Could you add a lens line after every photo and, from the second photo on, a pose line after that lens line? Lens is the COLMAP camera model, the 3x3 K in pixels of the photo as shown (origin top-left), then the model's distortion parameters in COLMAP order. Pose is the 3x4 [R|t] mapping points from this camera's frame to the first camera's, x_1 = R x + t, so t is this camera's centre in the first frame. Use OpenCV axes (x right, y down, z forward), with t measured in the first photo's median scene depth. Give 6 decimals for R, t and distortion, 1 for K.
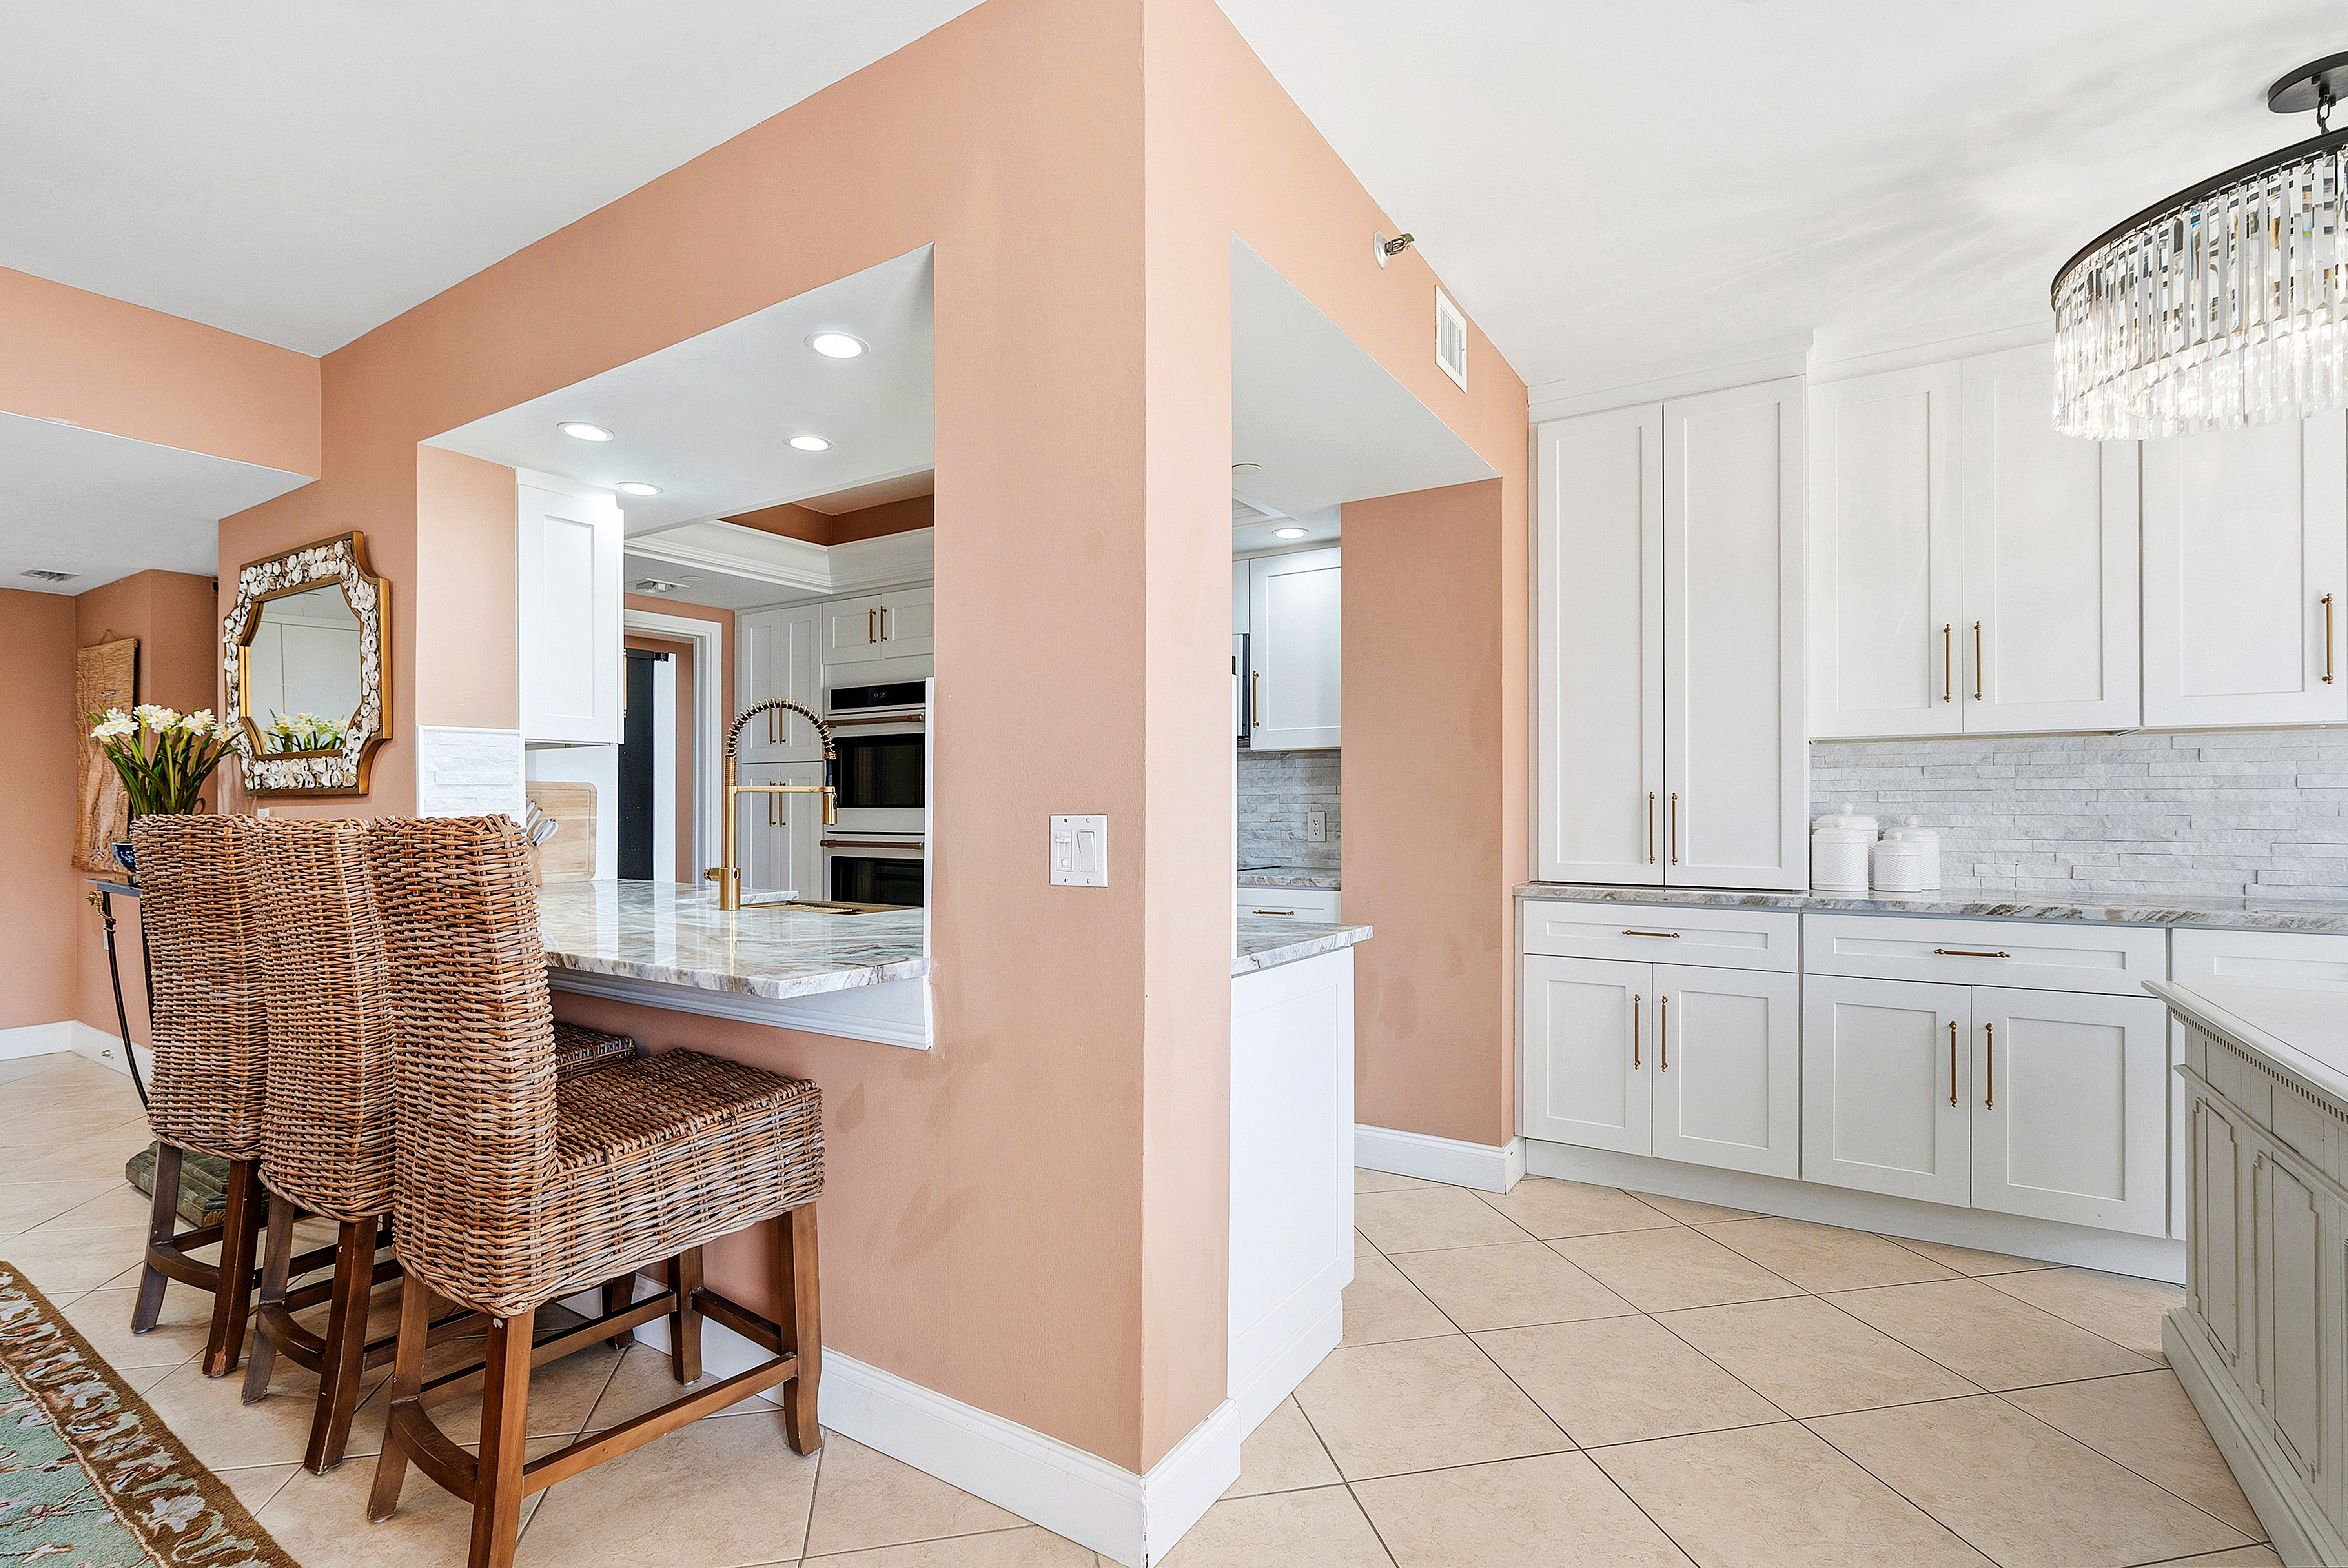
lens RADIAL K [[1082.3, 0, 1175.1], [0, 1082.3, 807.3], [0, 0, 1]] dist [-0.001339, 0.000892]
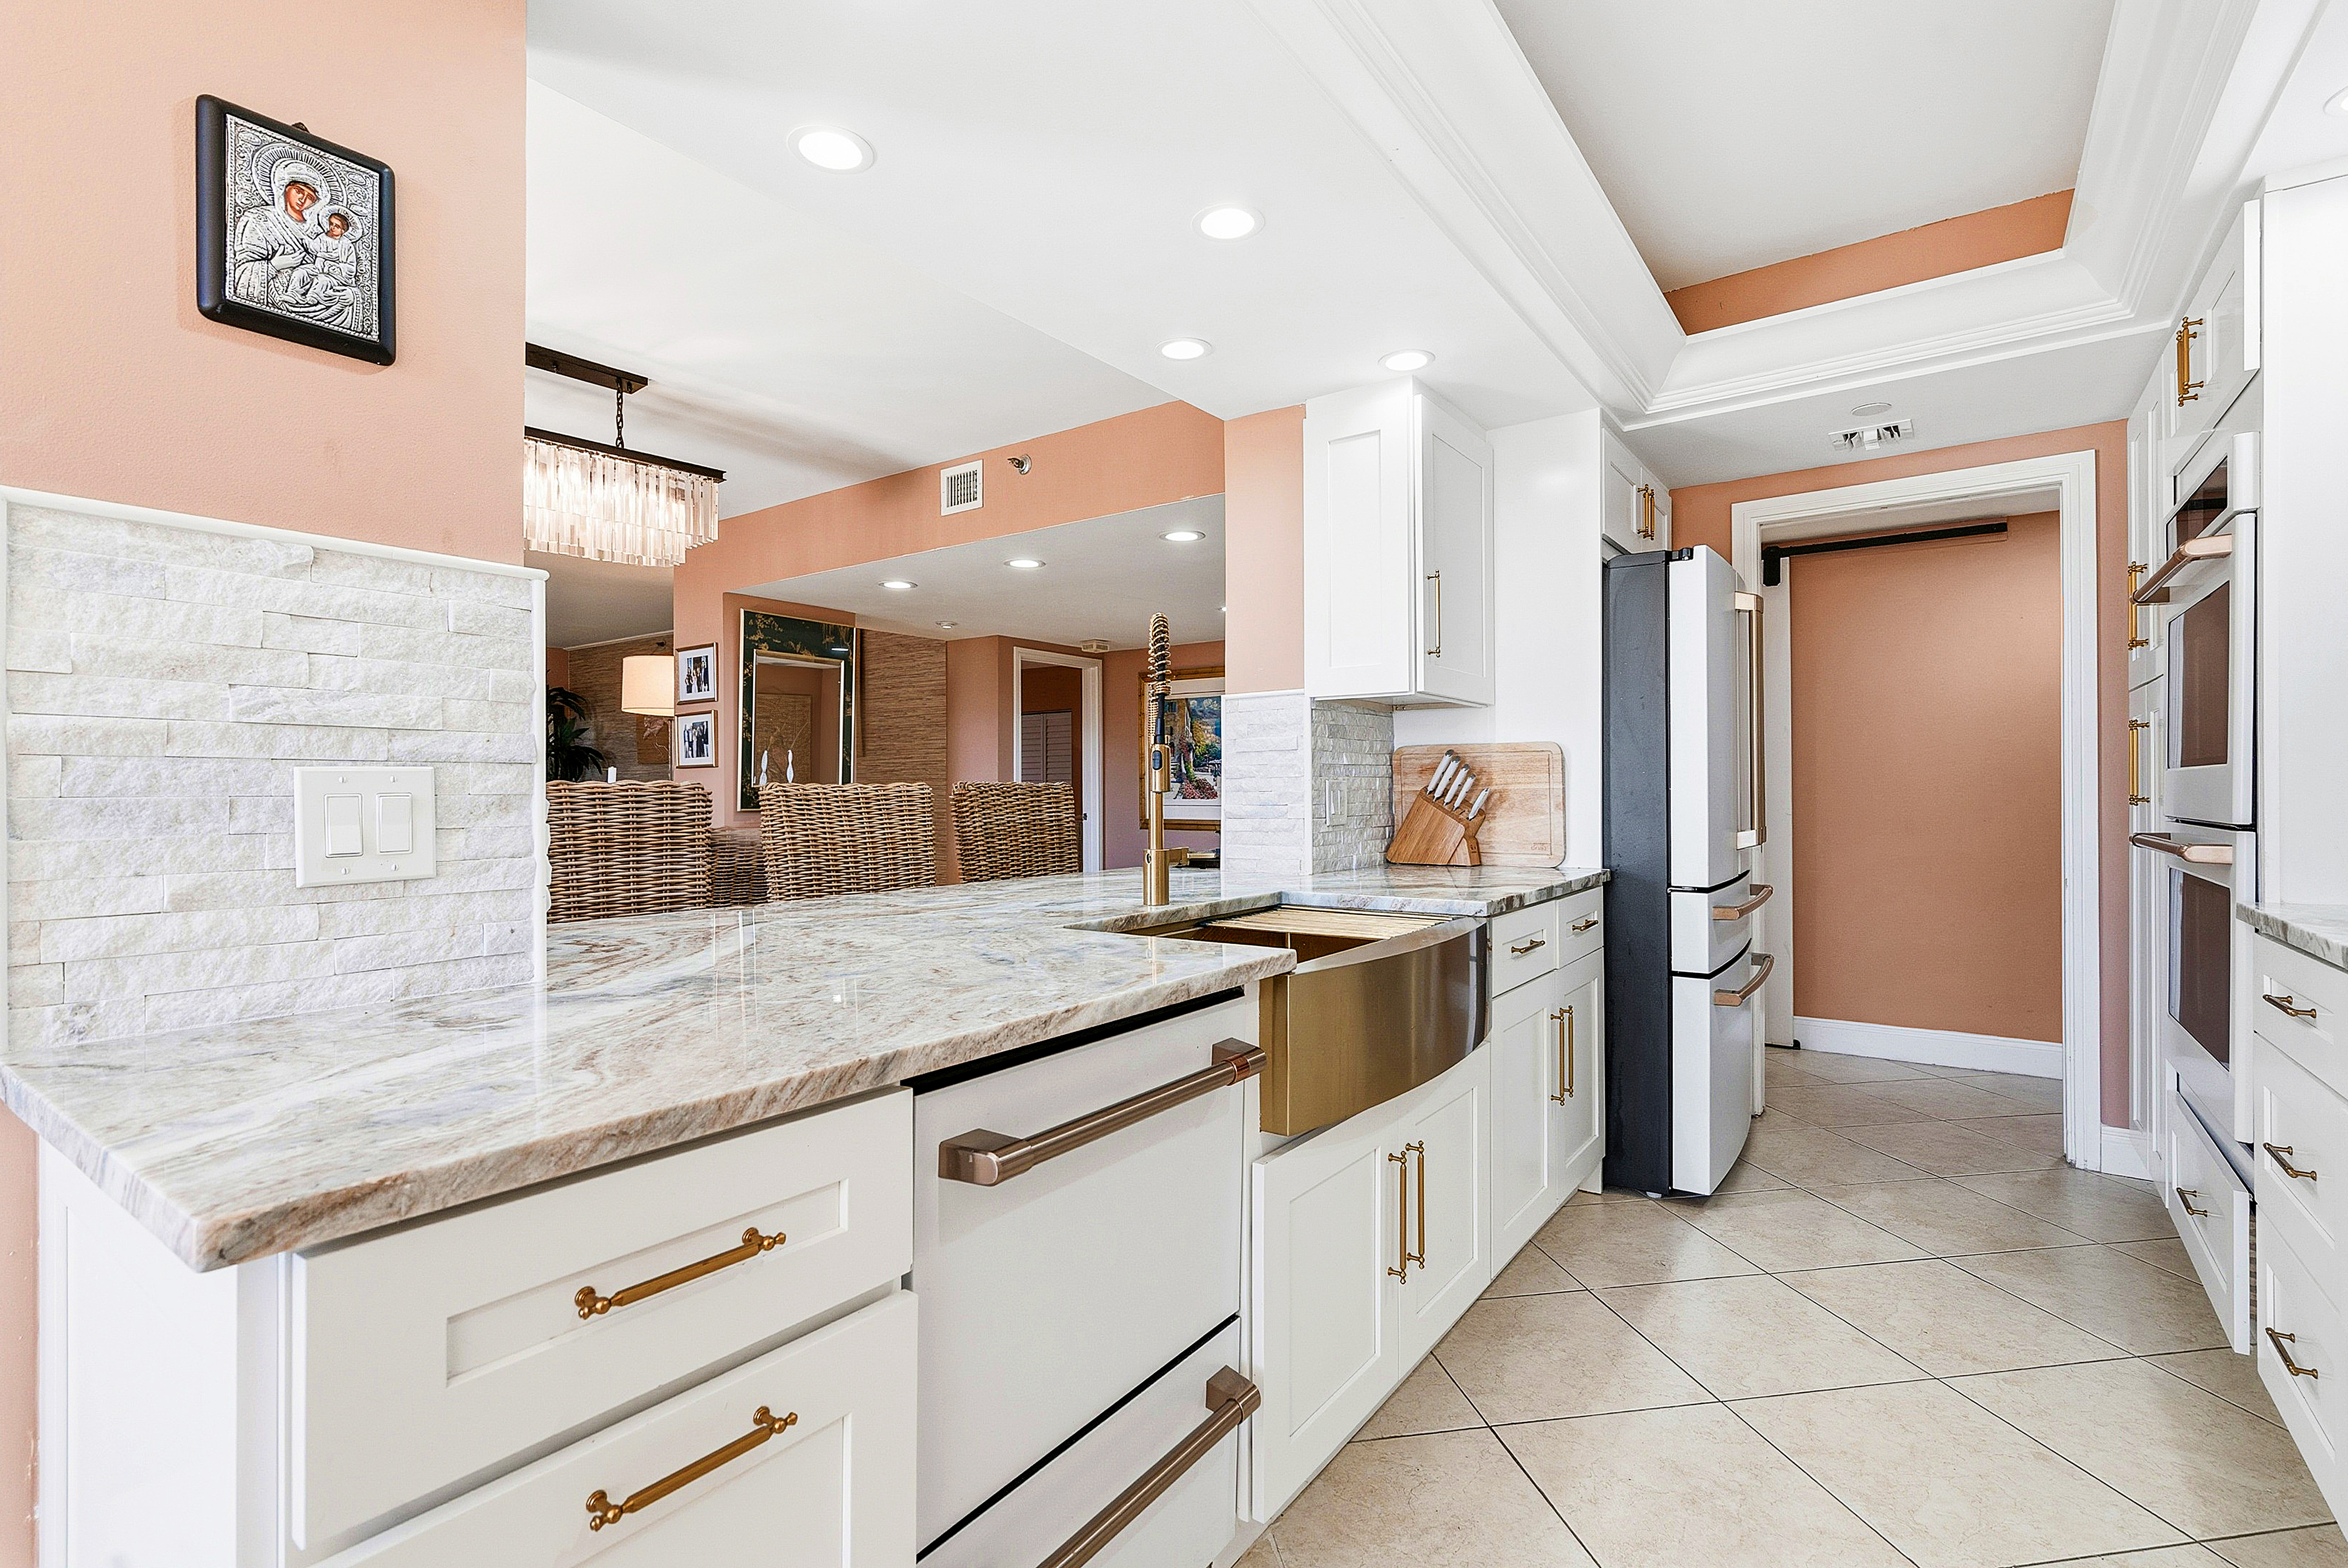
lens RADIAL K [[1082.4, 0, 1161.8], [0, 1082.4, 780.7], [0, 0, 1]] dist [-0.001339, 0.000892]
pose [[-0.053580, -0.005854, -0.998546, 0.319420], [0.006743, 0.999958, -0.006224, 0.010737], [0.998541, -0.007067, -0.053538, 0.954745]]
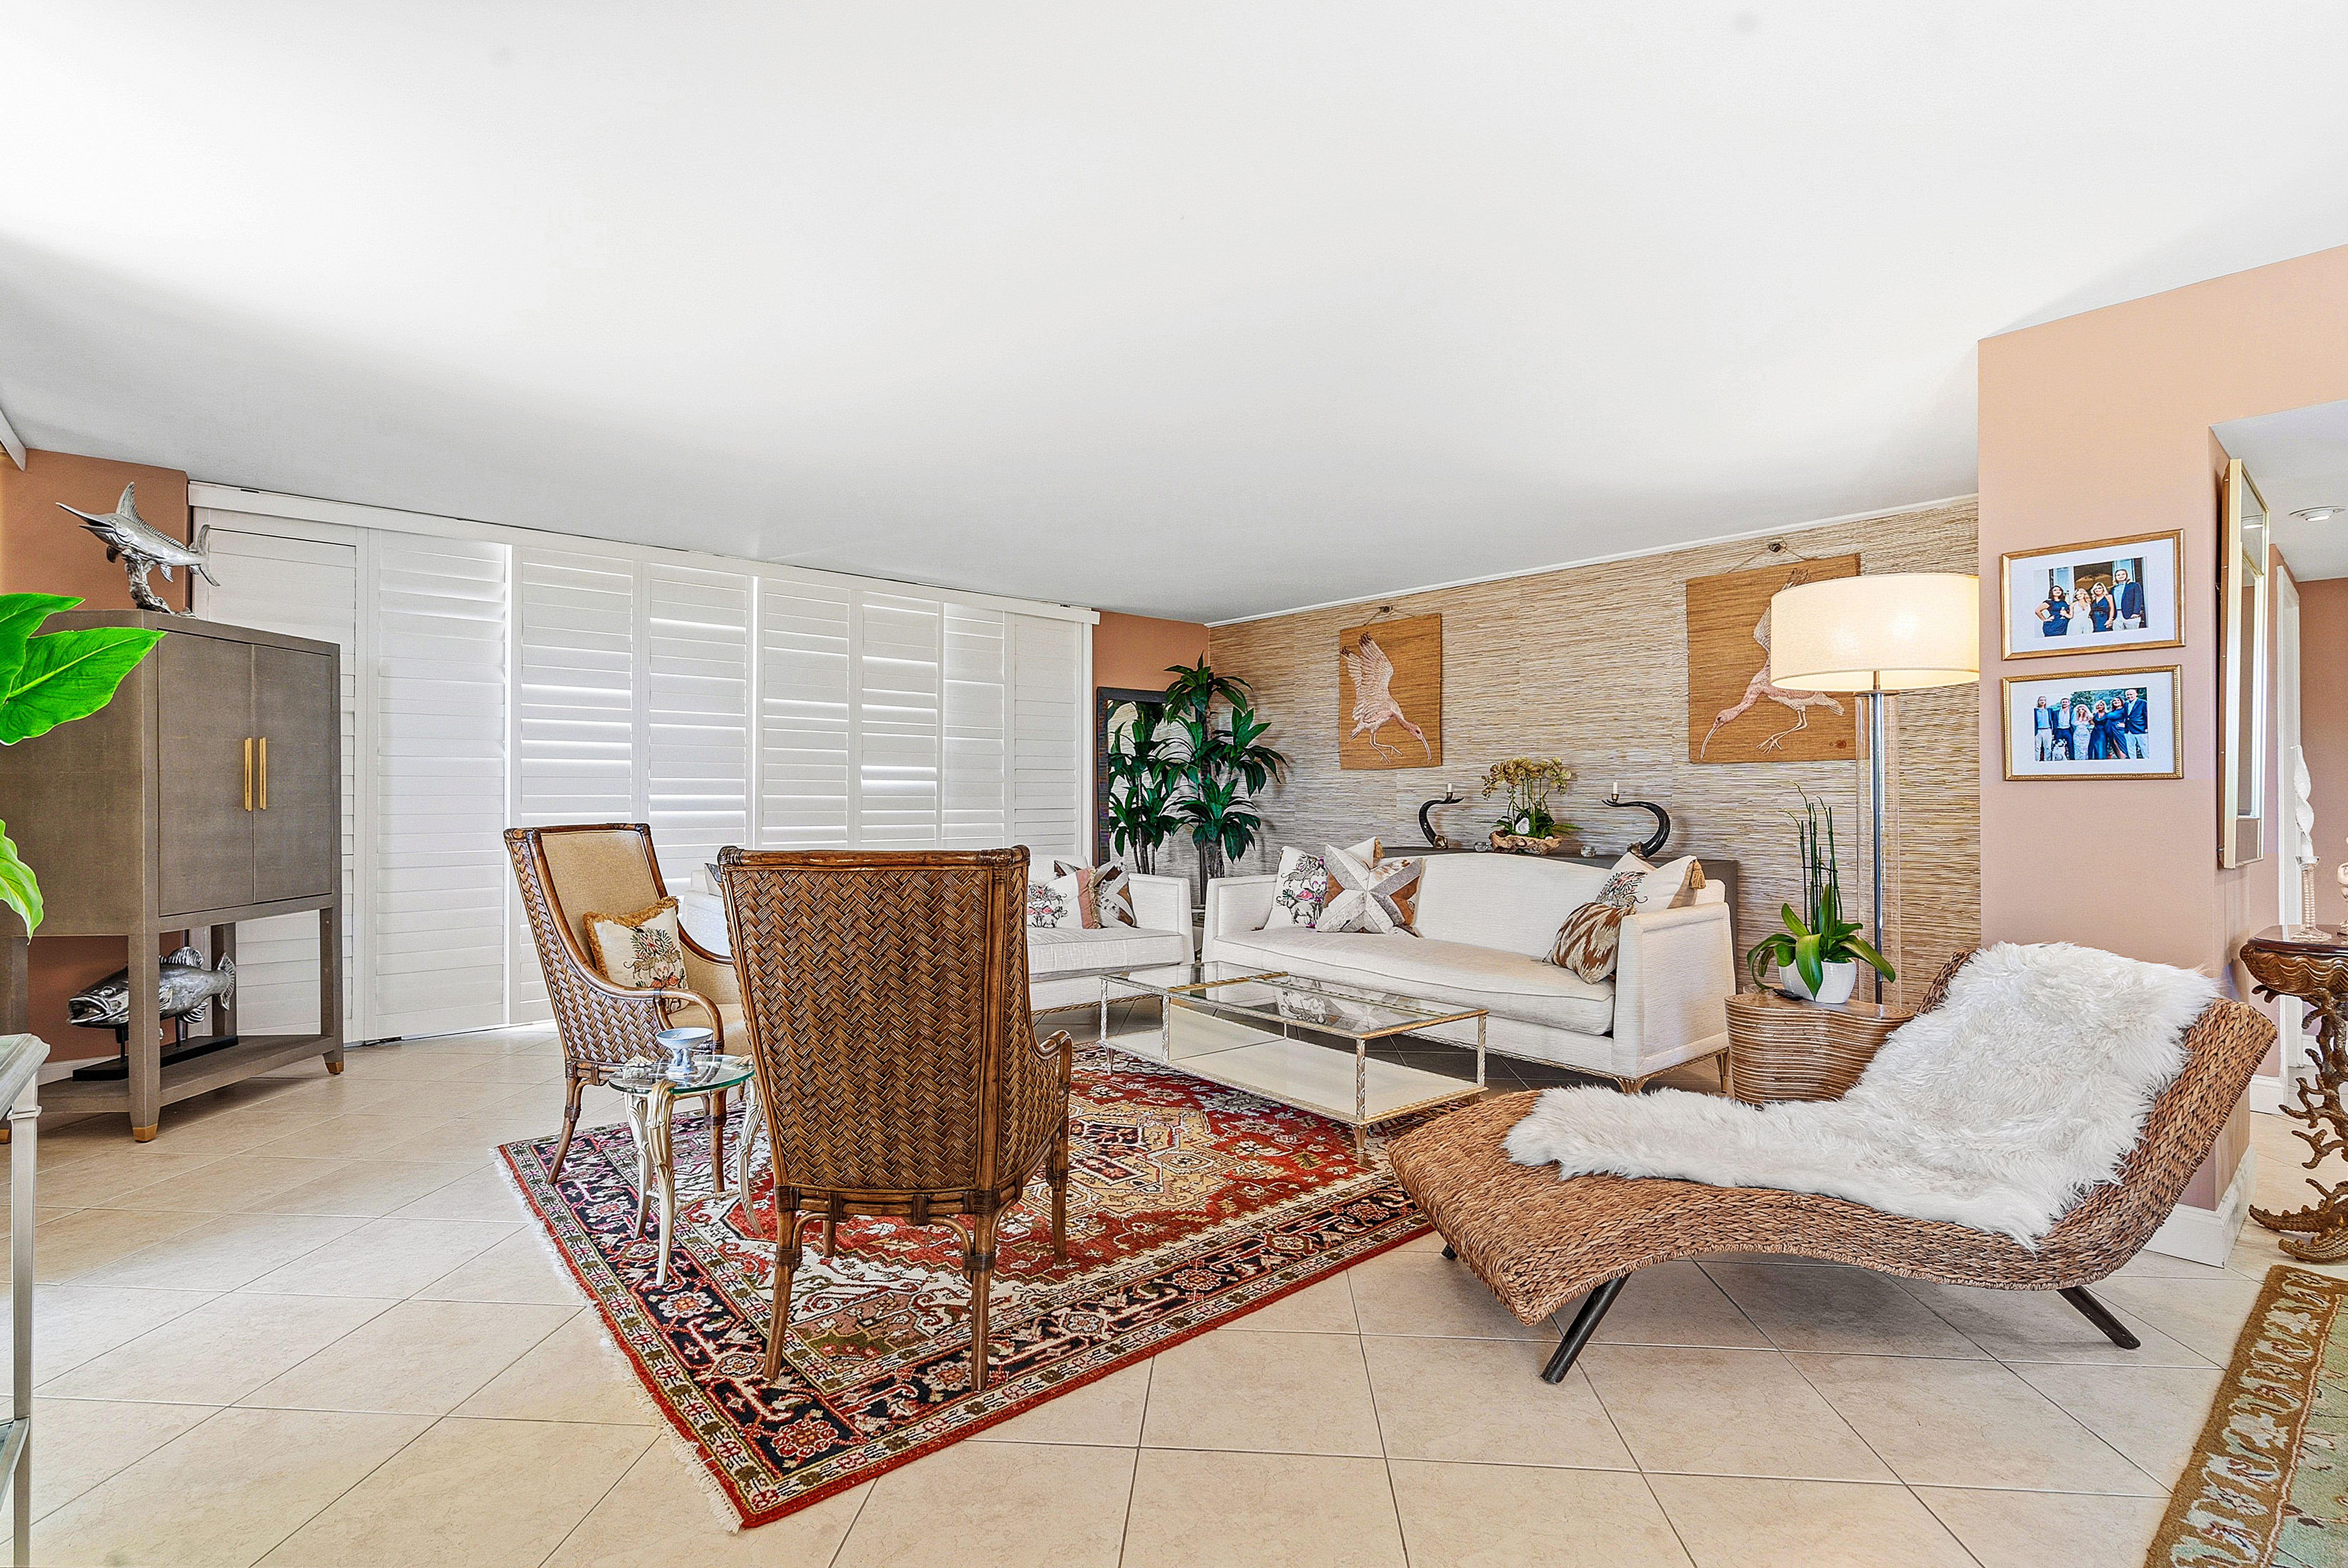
lens RADIAL K [[1082.3, 0, 1164.5], [0, 1082.3, 784.6], [0, 0, 1]] dist [-0.001339, 0.000892]
pose [[-0.288695, -0.004867, -0.957409, -0.351285], [0.003422, 0.999975, -0.006116, -0.021975], [0.957415, -0.005042, -0.288671, -0.461006]]
